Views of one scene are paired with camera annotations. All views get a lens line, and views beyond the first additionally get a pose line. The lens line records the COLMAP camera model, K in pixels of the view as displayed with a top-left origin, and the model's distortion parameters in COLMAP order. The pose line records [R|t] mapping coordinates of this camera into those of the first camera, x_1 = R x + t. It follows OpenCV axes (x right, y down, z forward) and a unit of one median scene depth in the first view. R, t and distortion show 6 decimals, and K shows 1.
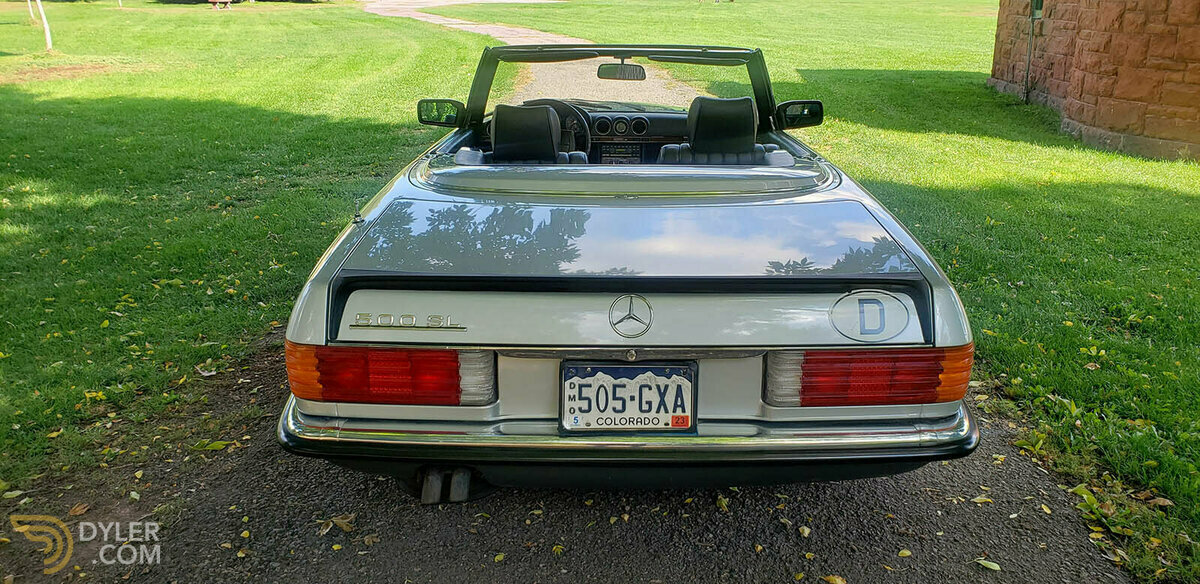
lens RADIAL K [[890.3, 0, 603.9], [0, 890.3, 285.7], [0, 0, 1]] dist [0.046041, -0.004475]
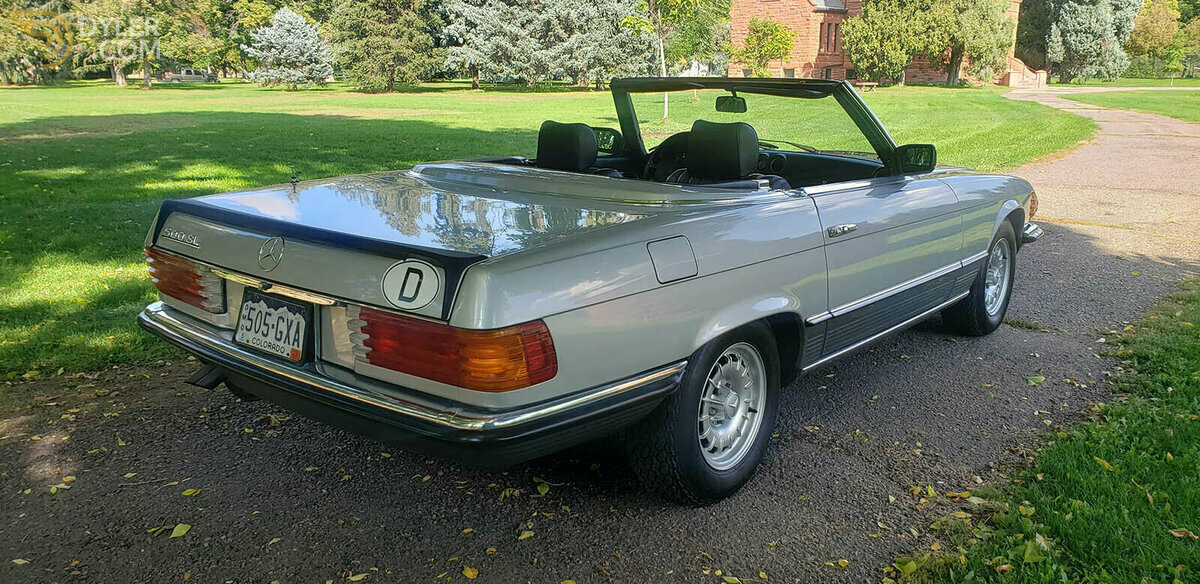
lens RADIAL K [[890.3, 0, 602.8], [0, 890.3, 297.3], [0, 0, 1]] dist [0.046041, -0.004475]
pose [[0.757951, 0.146629, -0.635618, 1.102472], [-0.199374, 0.979854, -0.011705, 0.016161], [0.621096, 0.135597, 0.771915, 0.352923]]
